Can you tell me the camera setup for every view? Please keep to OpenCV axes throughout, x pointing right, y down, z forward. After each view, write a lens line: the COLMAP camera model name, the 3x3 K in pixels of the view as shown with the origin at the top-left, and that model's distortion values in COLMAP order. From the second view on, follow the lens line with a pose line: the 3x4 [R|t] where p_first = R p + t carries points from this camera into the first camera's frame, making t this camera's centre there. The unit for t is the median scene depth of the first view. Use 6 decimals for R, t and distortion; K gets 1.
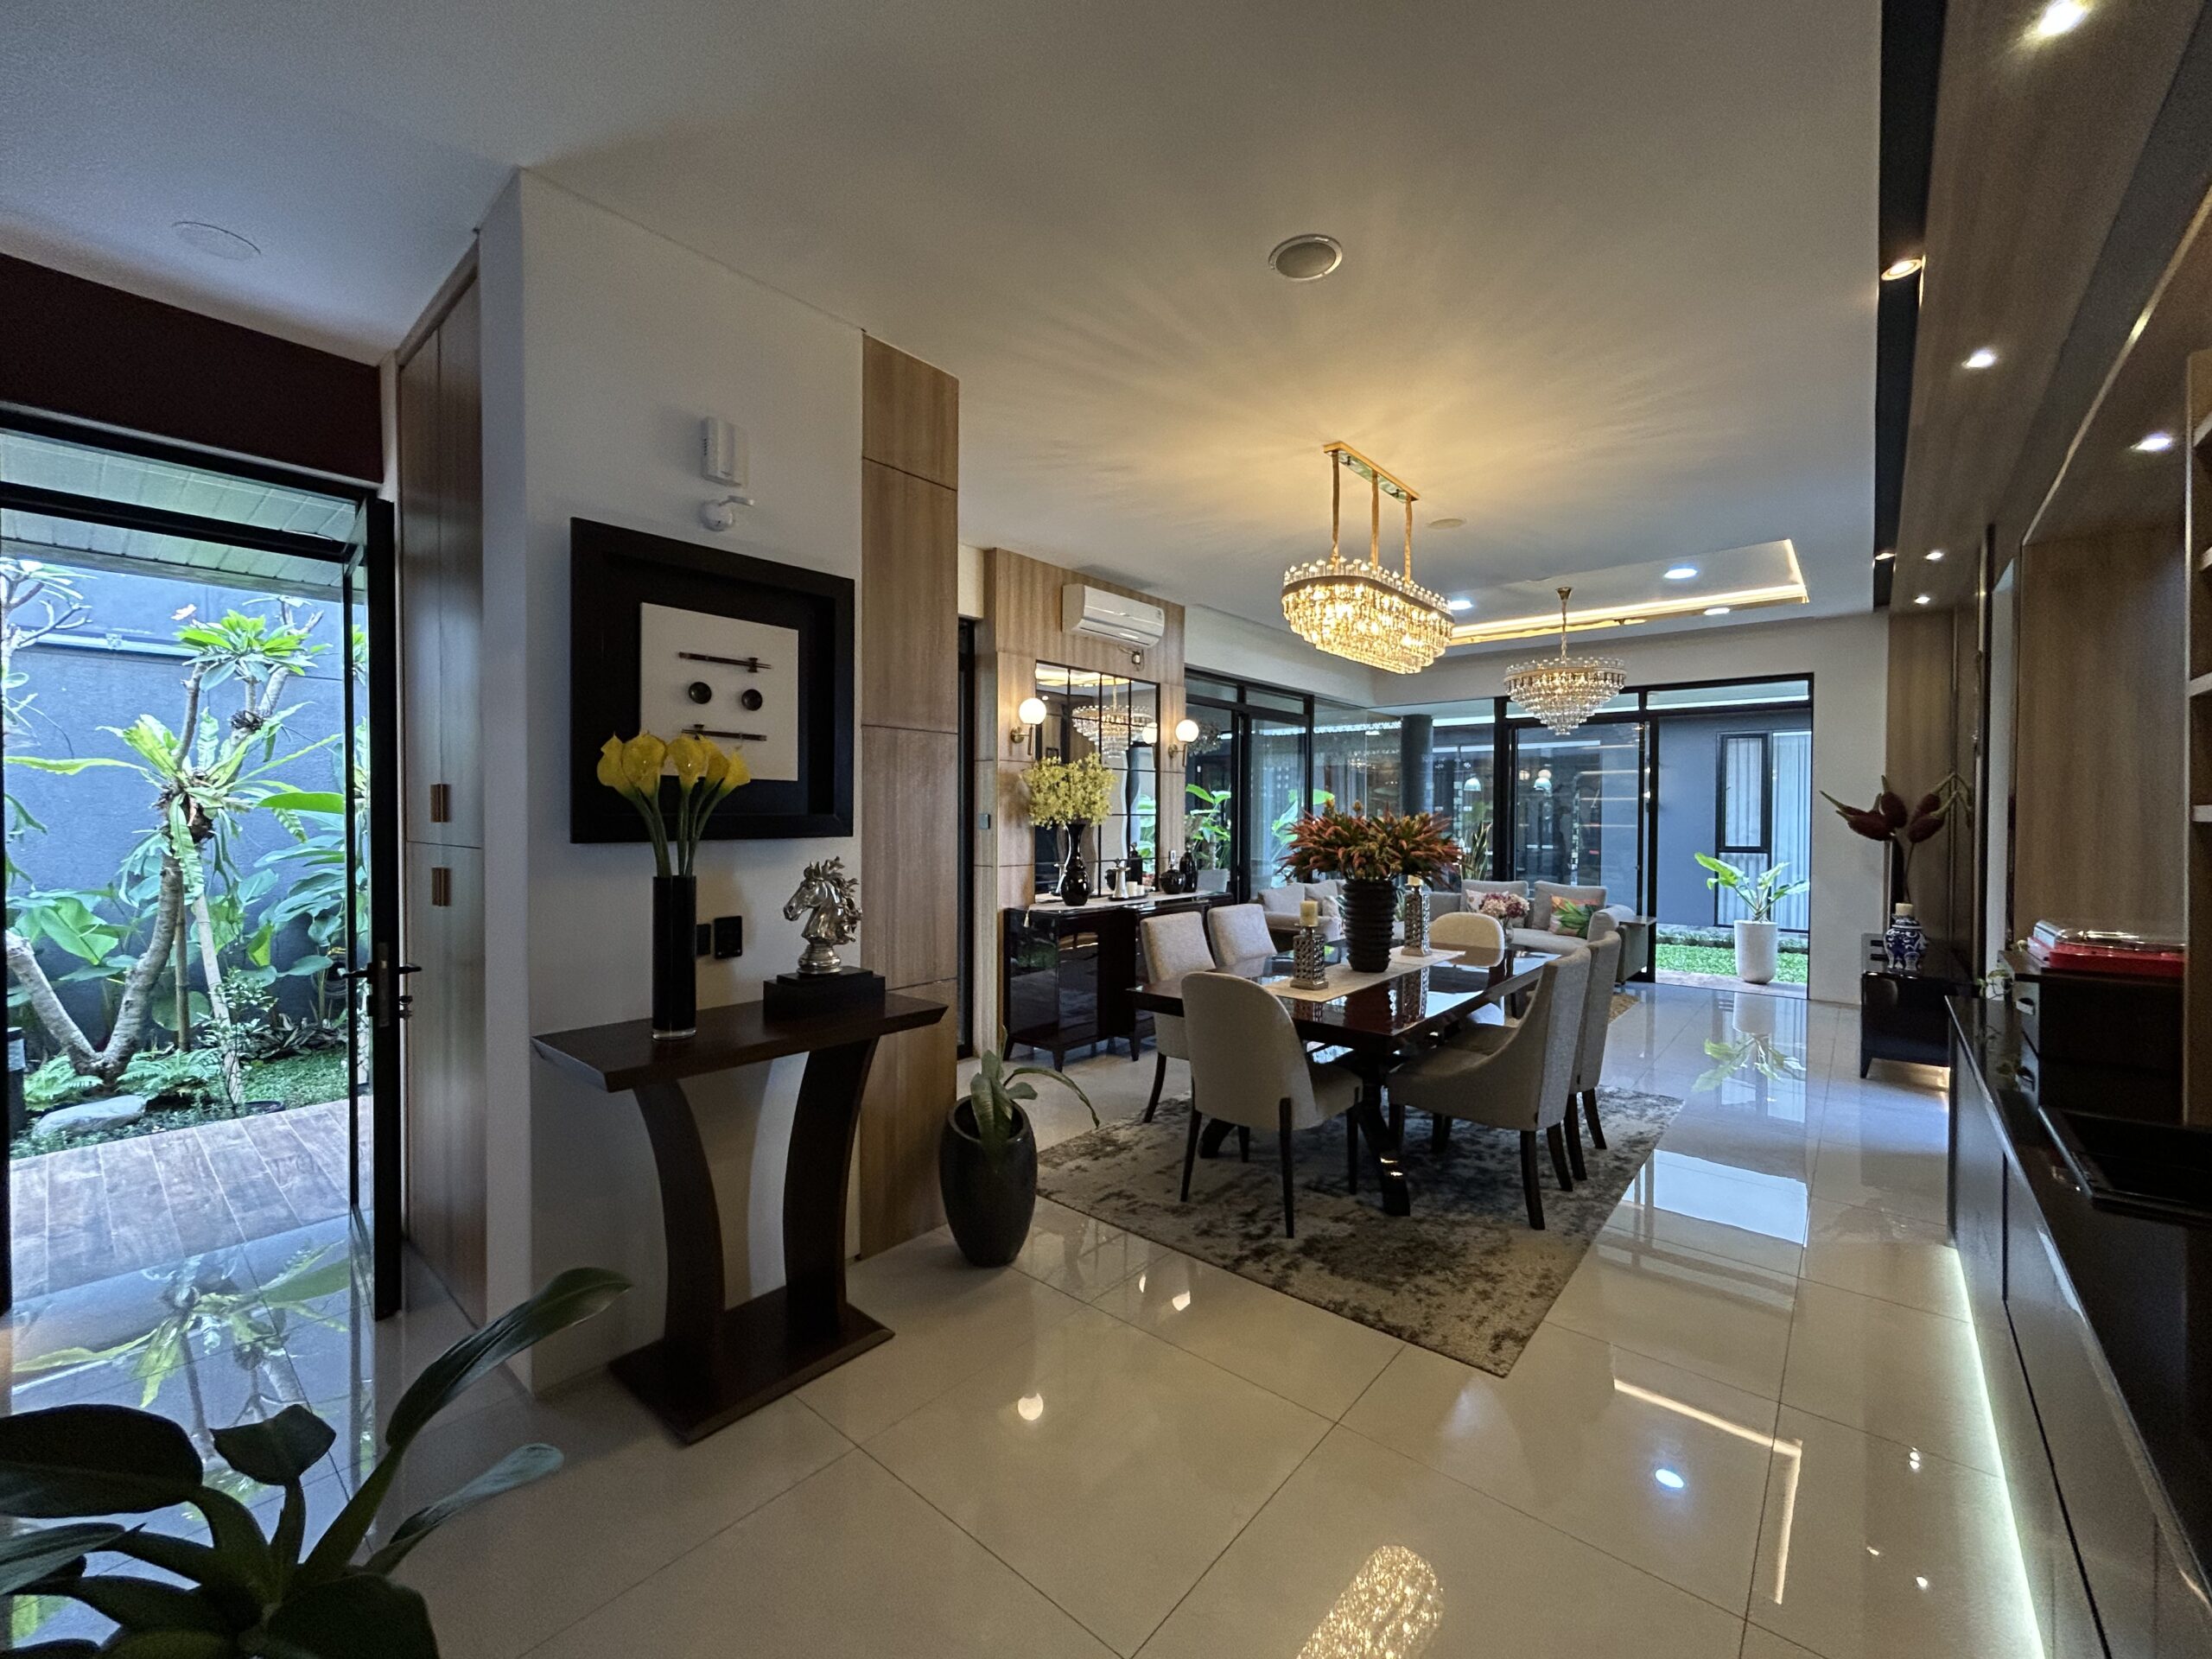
lens RADIAL K [[896.4, 0, 1107.8], [0, 896.4, 826.2], [0, 0, 1]] dist [-0.005637, 0.001749]
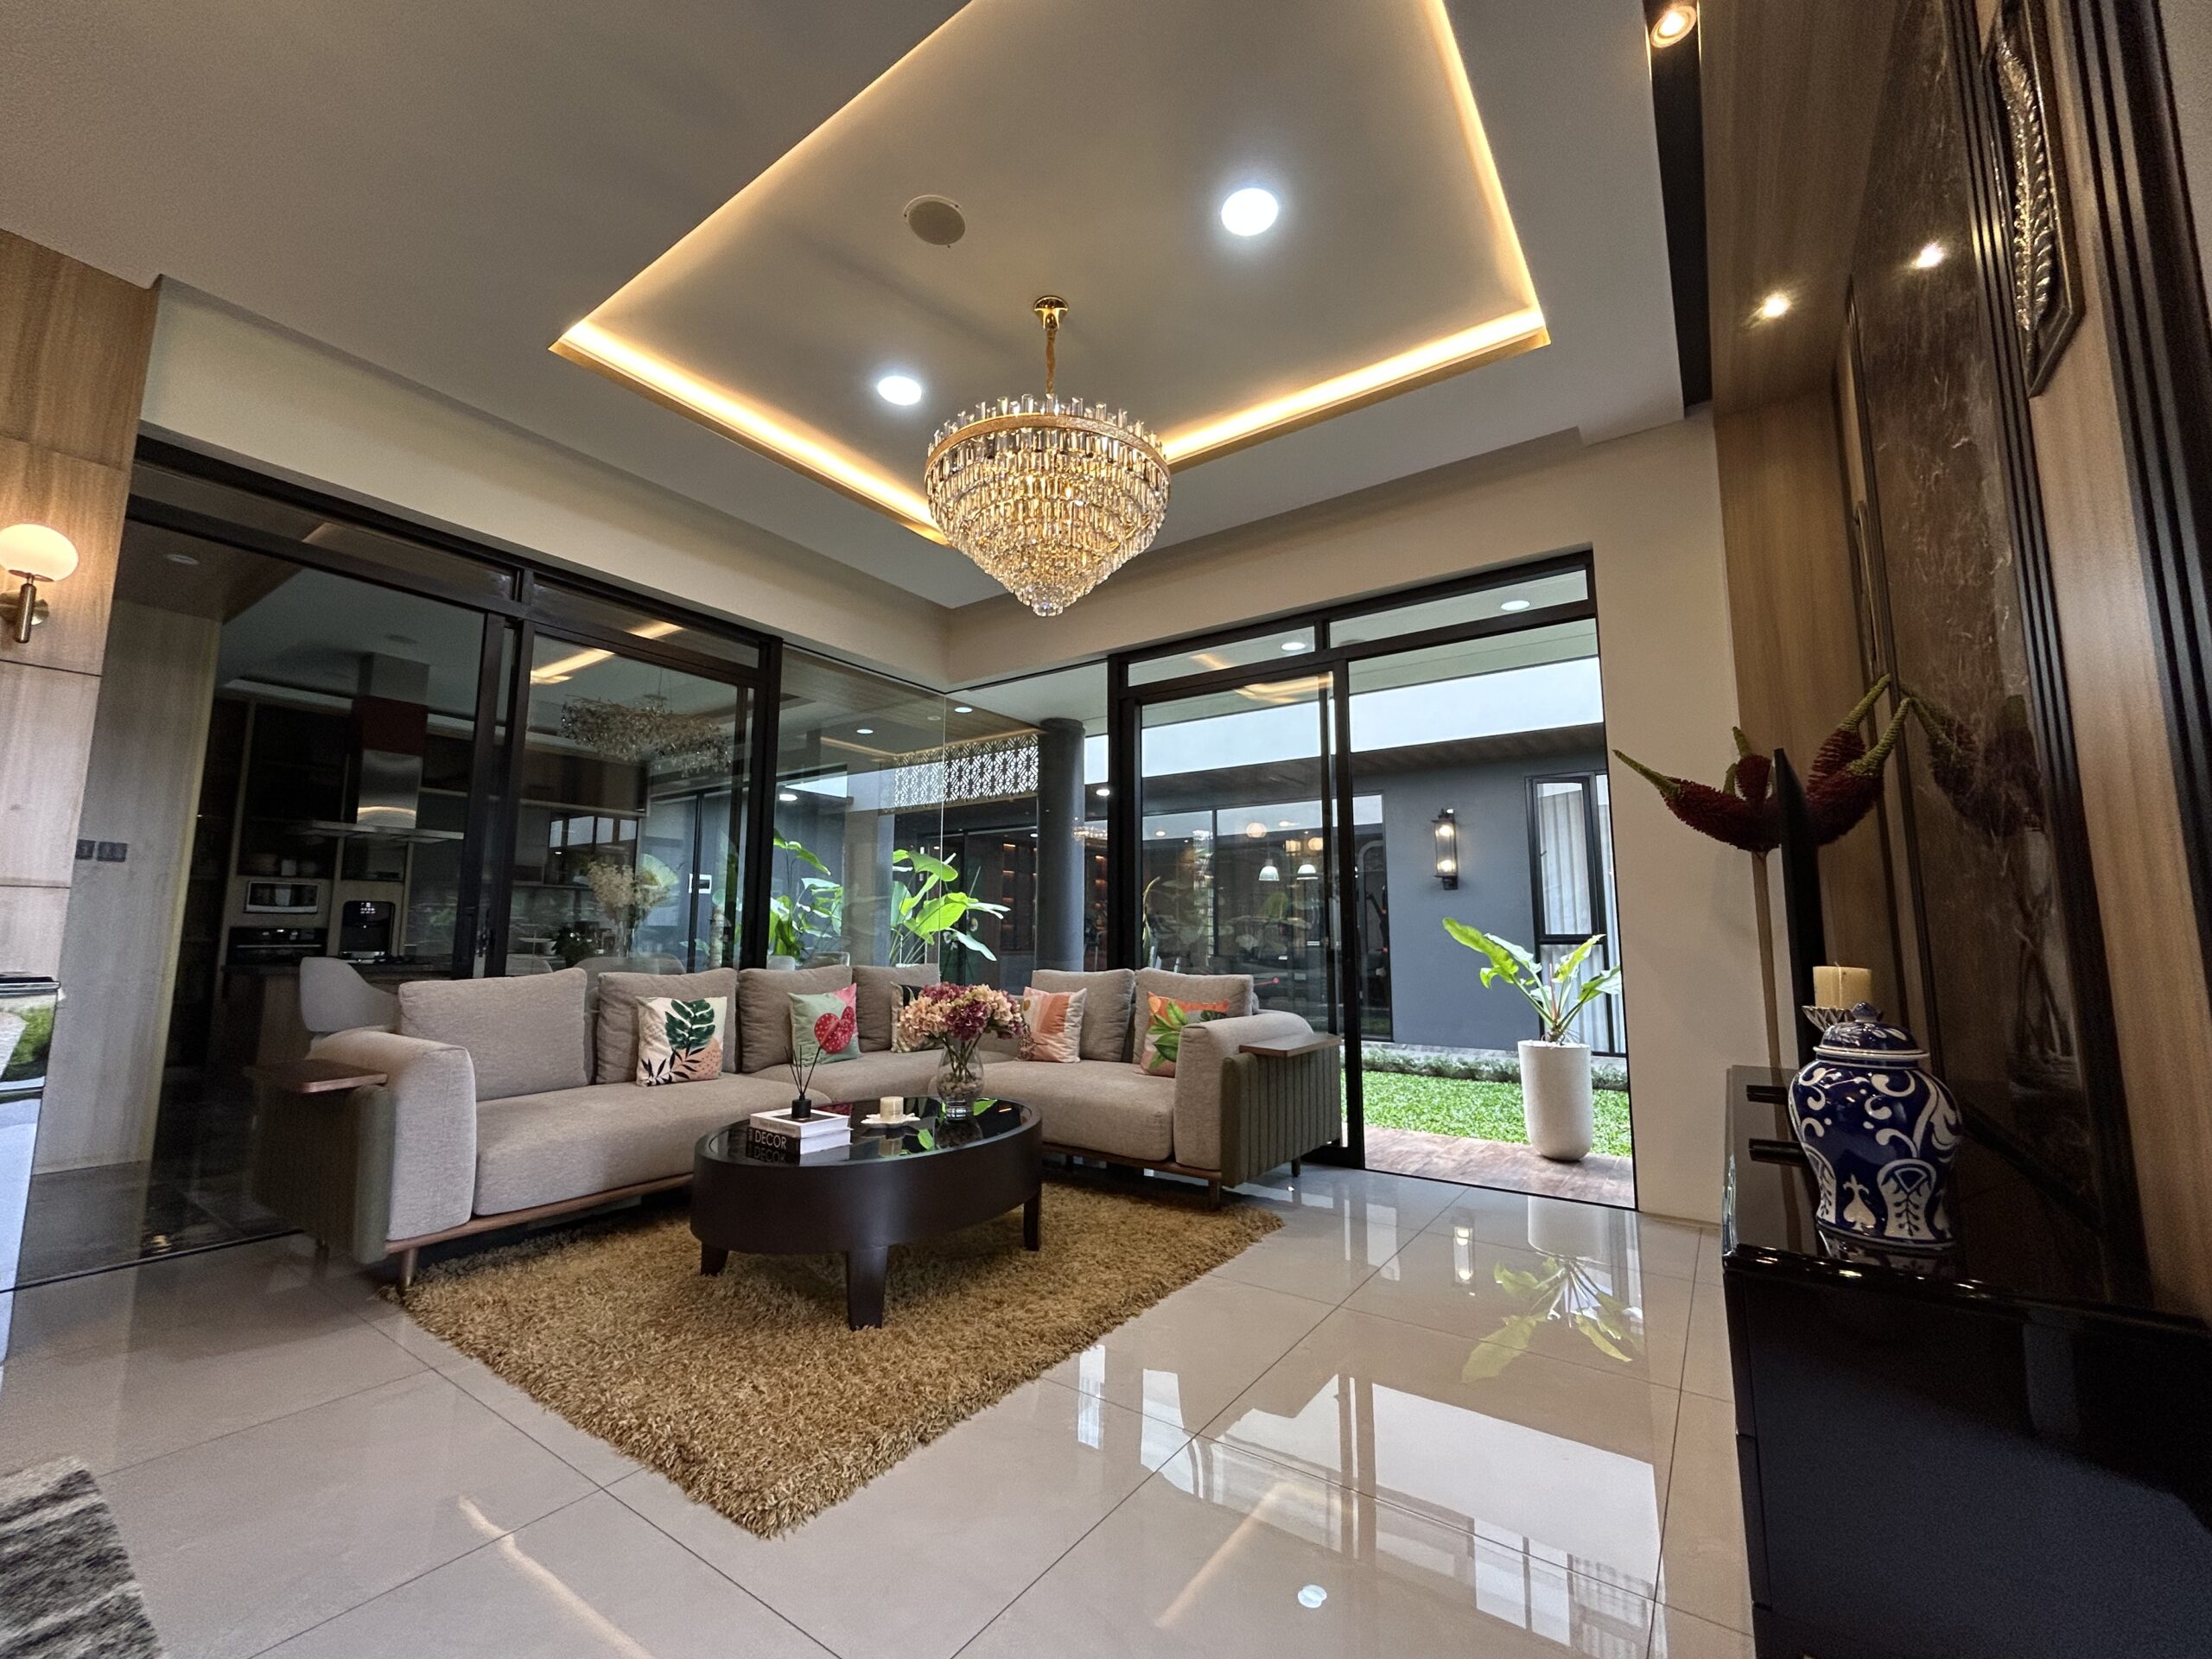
lens RADIAL K [[896.4, 0, 1109.6], [0, 896.4, 840.0], [0, 0, 1]] dist [-0.005637, 0.001749]
pose [[0.994583, 0.003620, 0.103878, 0.463411], [0.008764, 0.992914, -0.118513, 0.057050], [-0.103571, 0.118781, 0.987504, 0.543129]]
